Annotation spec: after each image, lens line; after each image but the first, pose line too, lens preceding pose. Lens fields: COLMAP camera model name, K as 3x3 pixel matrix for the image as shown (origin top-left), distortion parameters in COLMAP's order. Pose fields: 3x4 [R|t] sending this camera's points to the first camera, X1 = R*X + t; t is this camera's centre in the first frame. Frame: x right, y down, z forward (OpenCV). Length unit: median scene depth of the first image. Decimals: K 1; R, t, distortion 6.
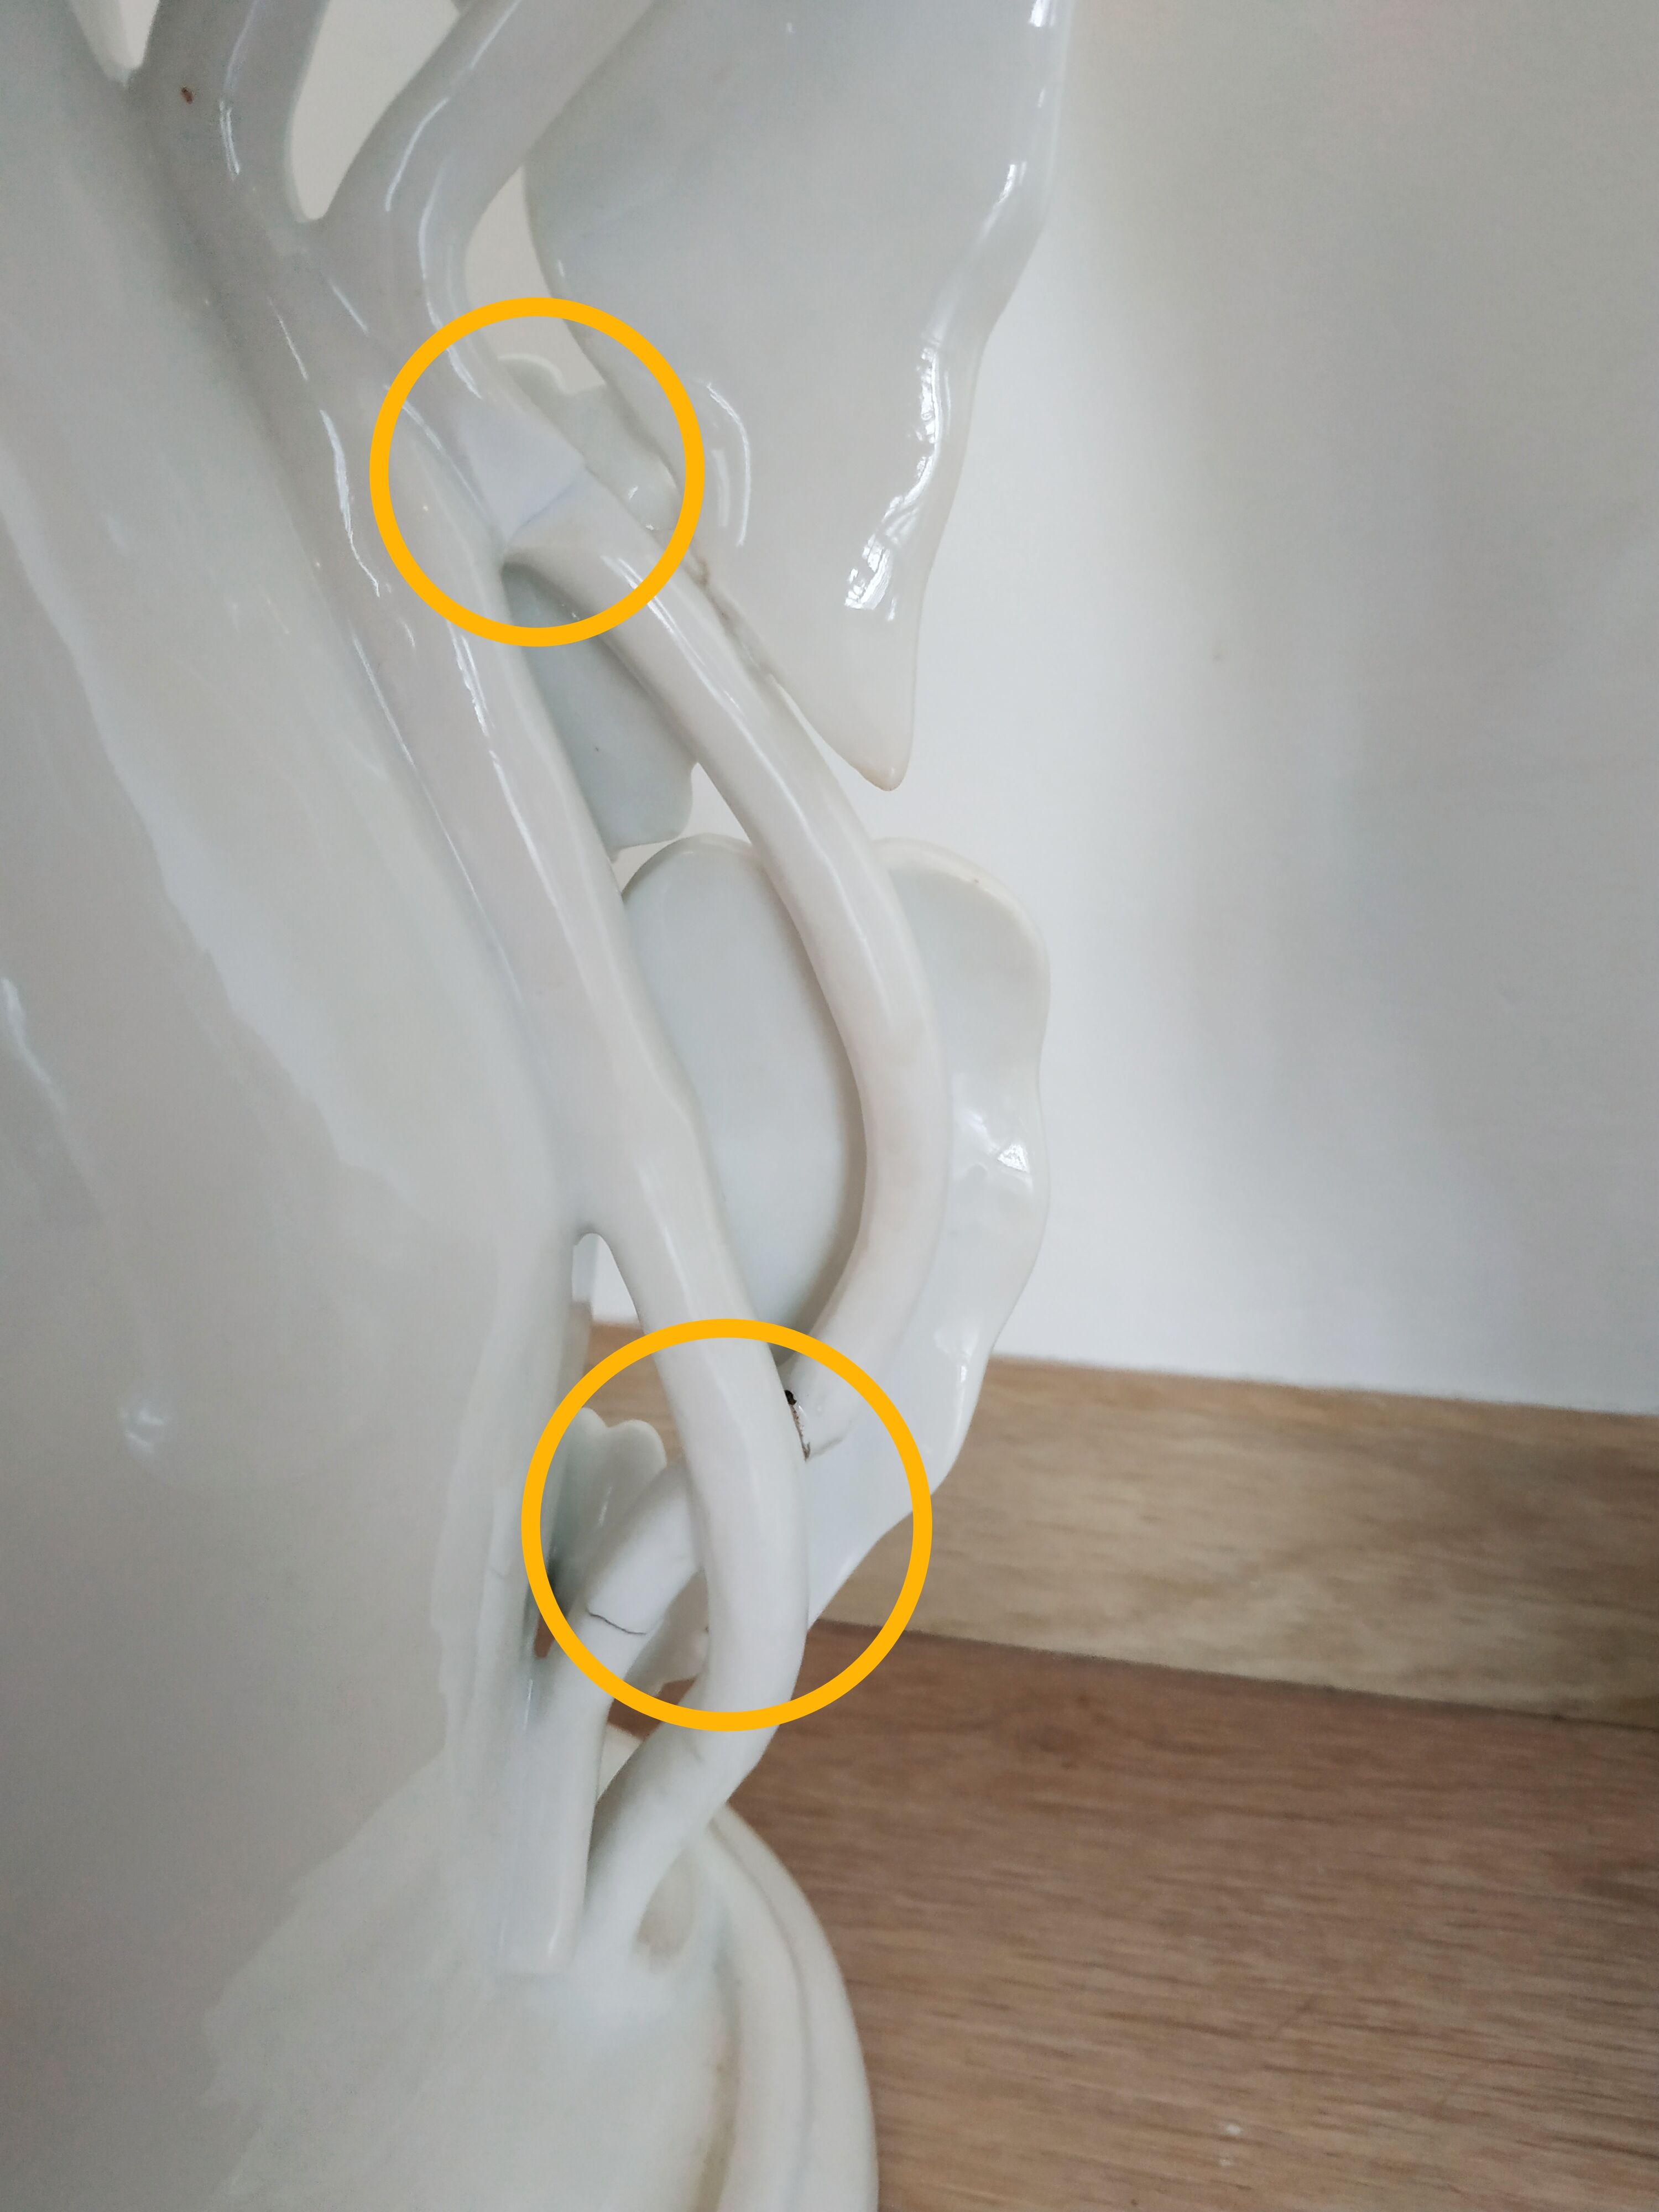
lens RADIAL K [[1613.0, 0, 836.9], [0, 1613.0, 1063.2], [0, 0, 1]] dist [-0.004476, -0.069883]
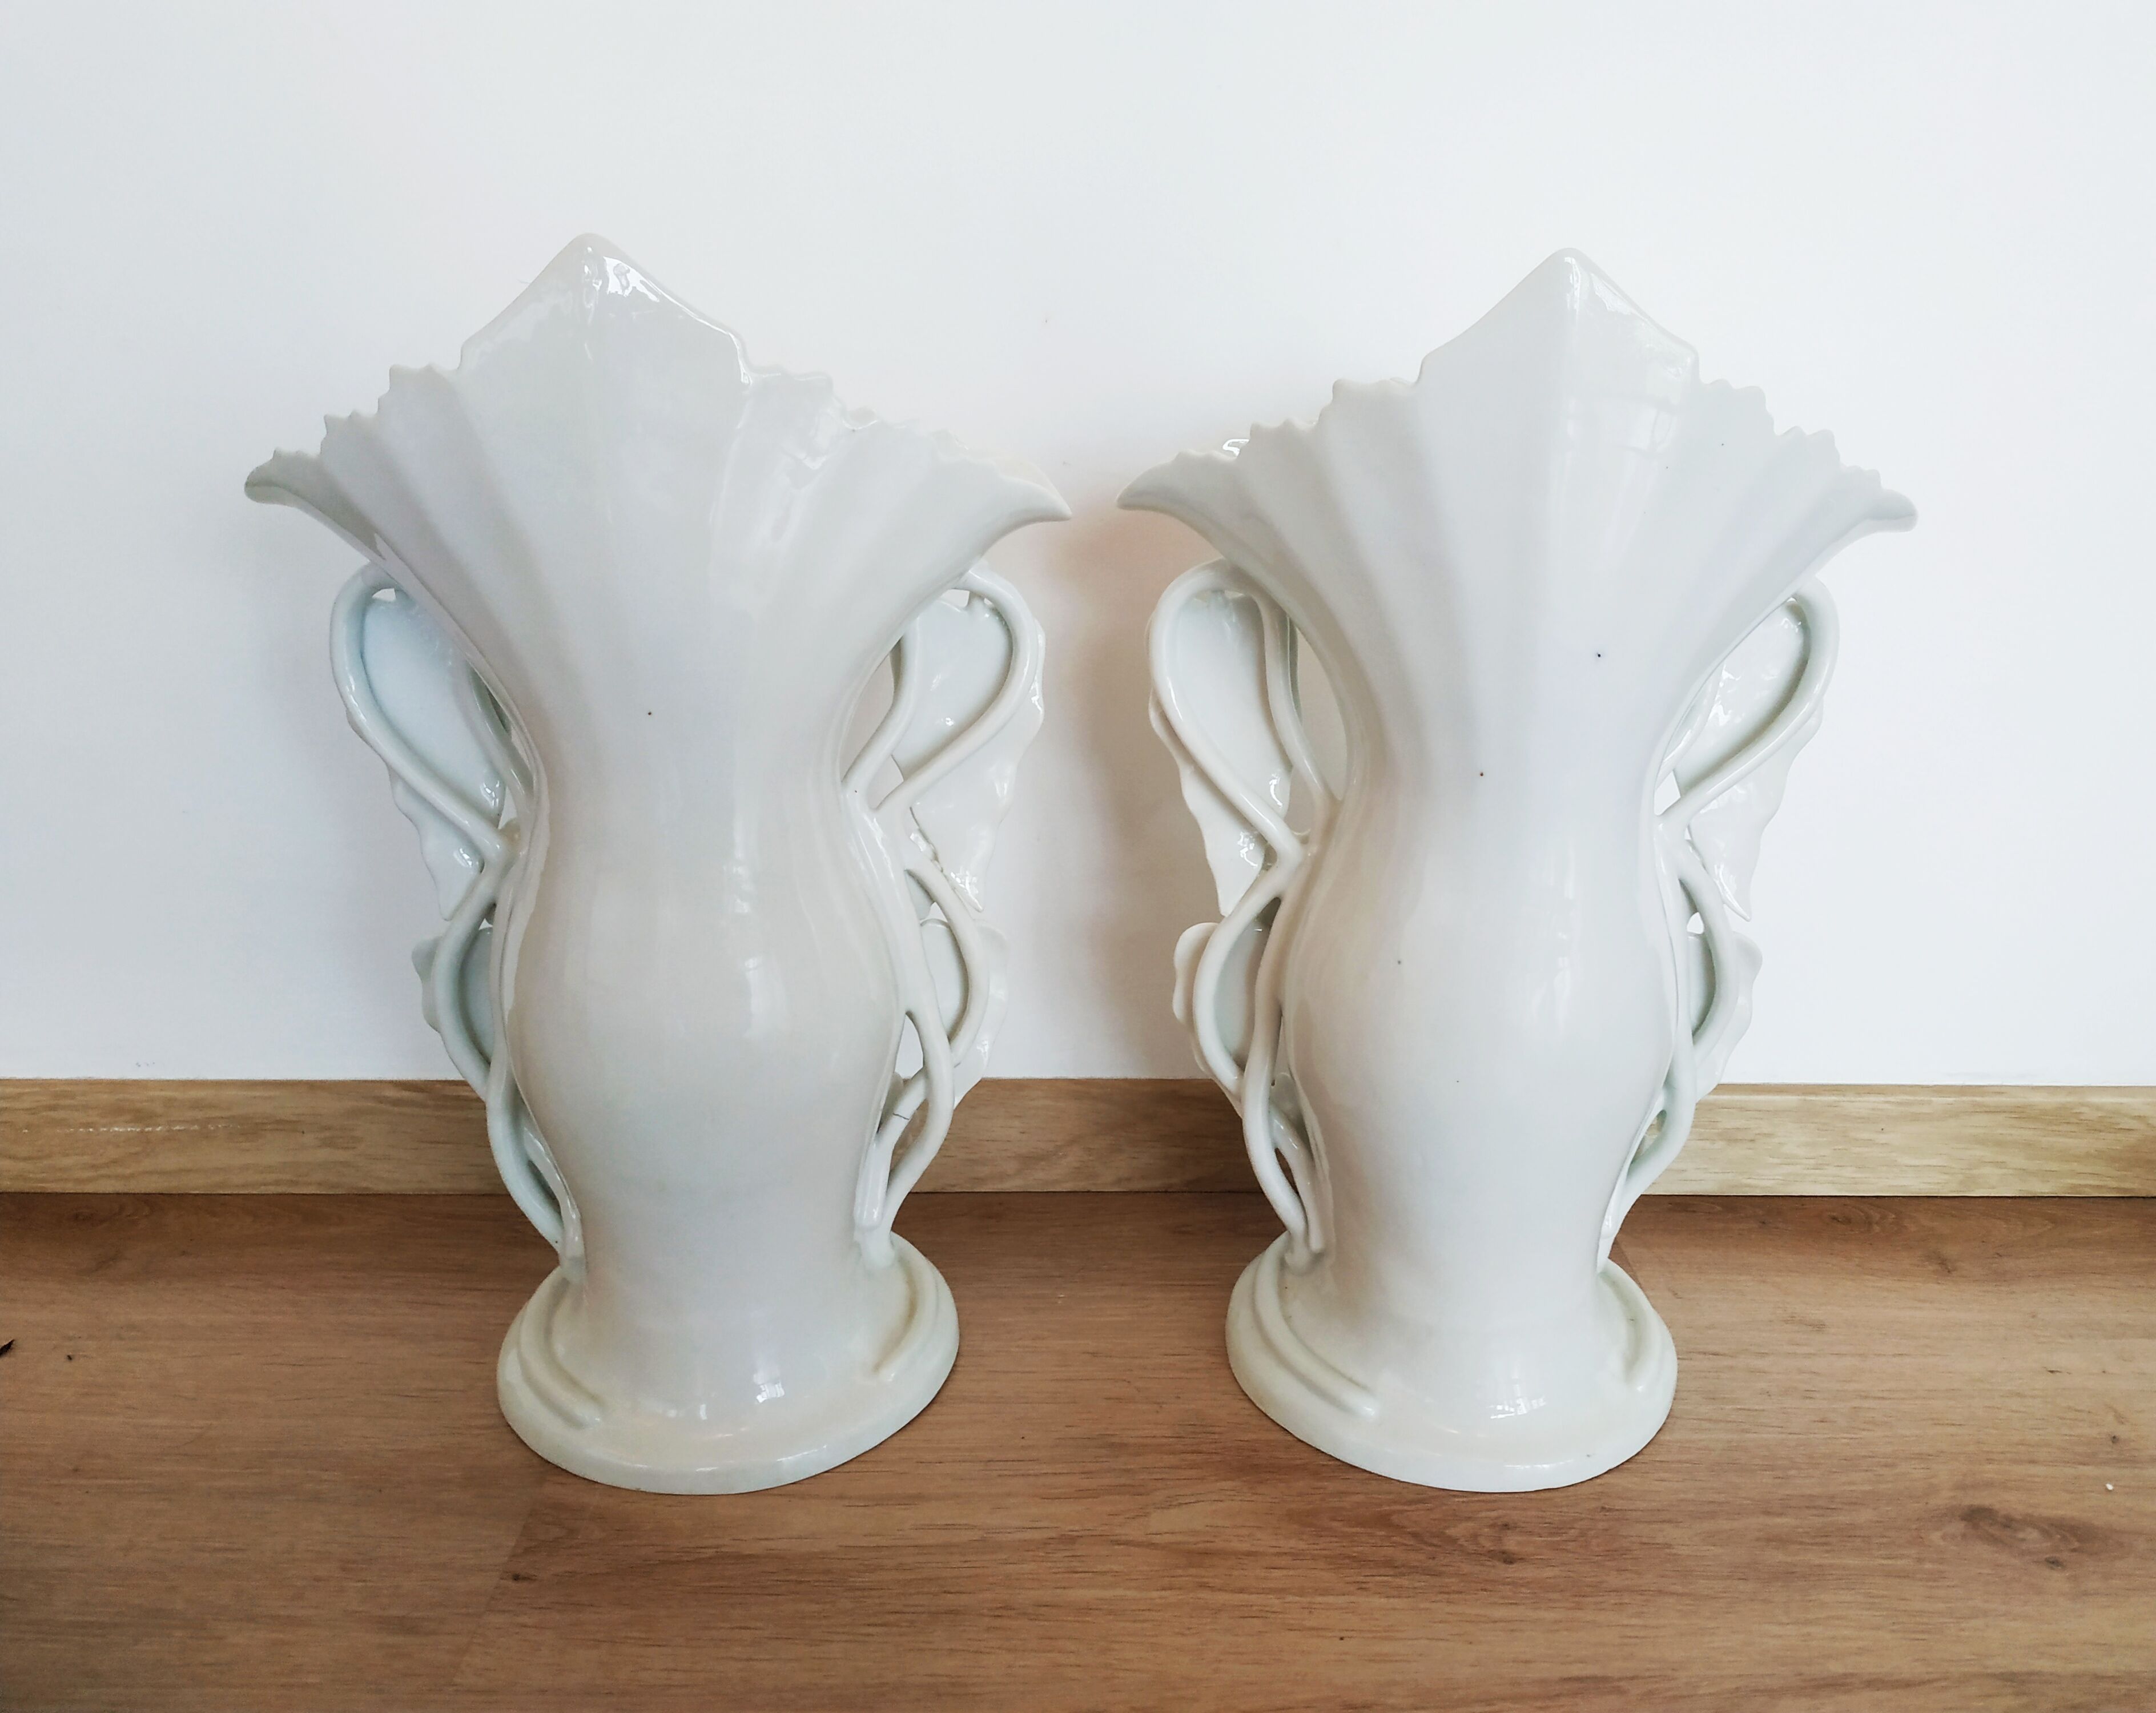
lens RADIAL K [[1626.9, 0, 1108.7], [0, 1626.9, 834.5], [0, 0, 1]] dist [0.001271, -0.061141]
pose [[0.956676, -0.010534, 0.290965, -0.486032], [0.034178, 0.996499, -0.076298, -0.007189], [-0.289142, 0.082937, 0.953687, -1.798843]]
